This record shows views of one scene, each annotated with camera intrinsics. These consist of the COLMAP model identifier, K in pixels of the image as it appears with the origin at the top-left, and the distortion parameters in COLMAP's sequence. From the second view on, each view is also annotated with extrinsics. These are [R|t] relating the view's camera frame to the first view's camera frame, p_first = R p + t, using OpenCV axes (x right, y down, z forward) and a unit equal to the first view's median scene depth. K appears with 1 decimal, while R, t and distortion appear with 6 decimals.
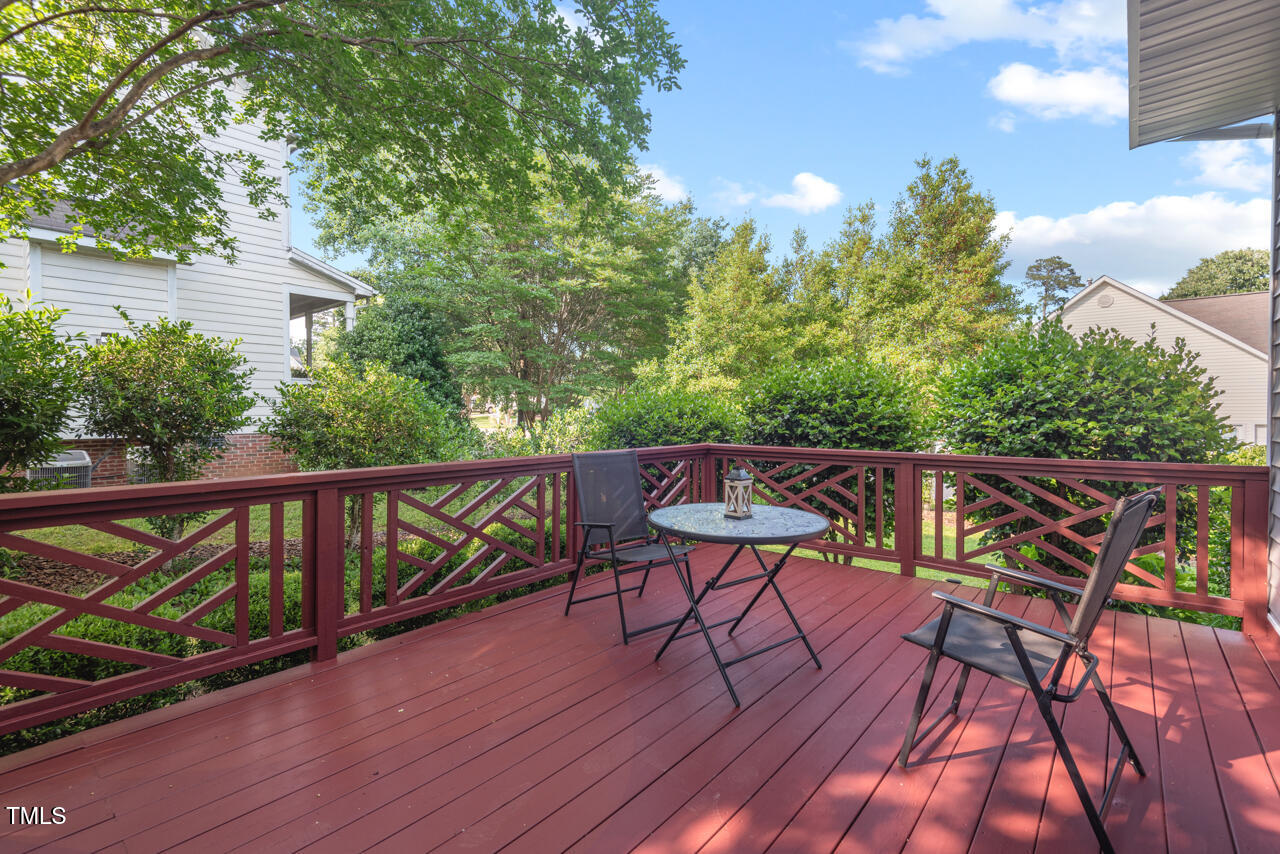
lens RADIAL K [[576.0, 0, 647.4], [0, 576.0, 424.7], [0, 0, 1]] dist [0.002157, -0.009584]
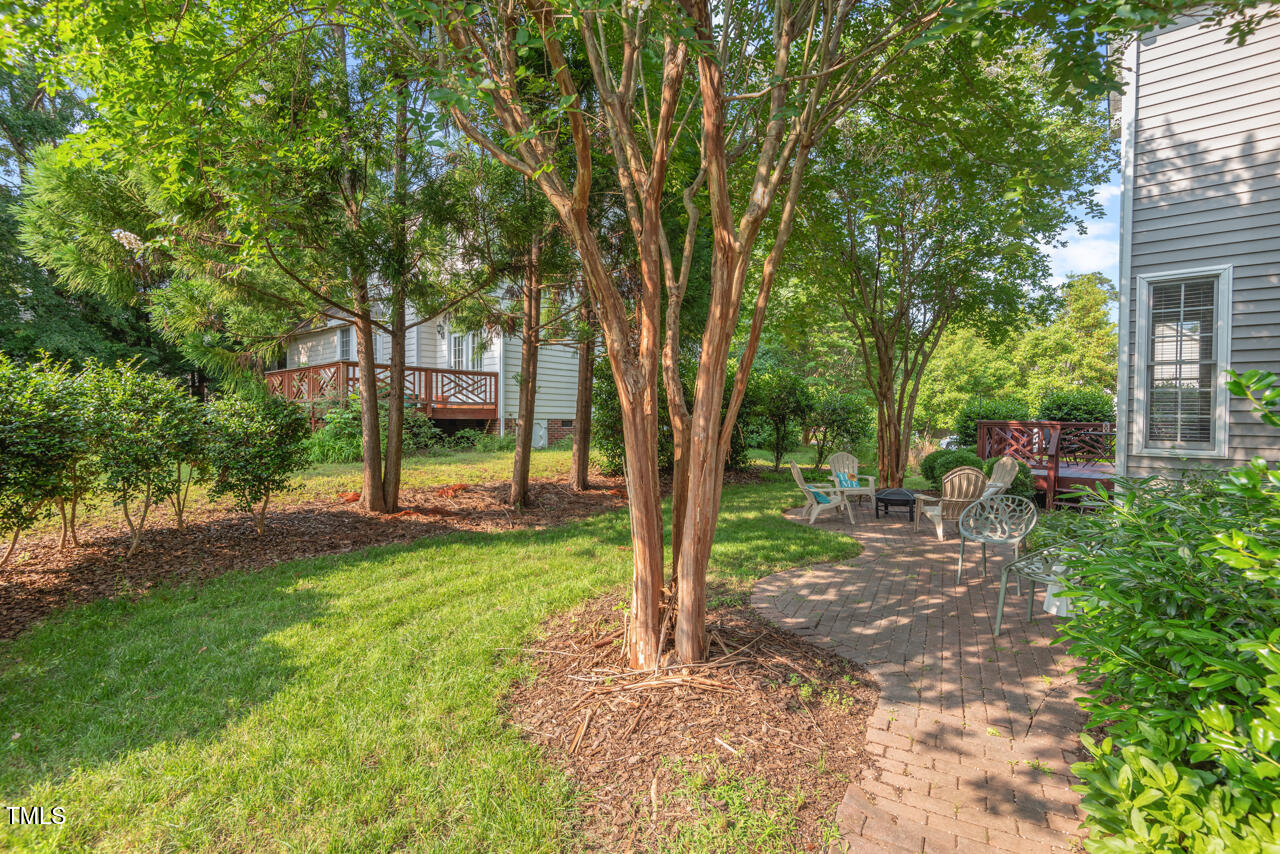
lens RADIAL K [[576.0, 0, 647.4], [0, 576.0, 424.7], [0, 0, 1]] dist [0.002157, -0.009584]
pose [[0.999362, 0.010222, -0.034233, -0.815188], [-0.010447, 0.999925, -0.006402, 0.043042], [0.034165, 0.006756, 0.999393, -0.885973]]
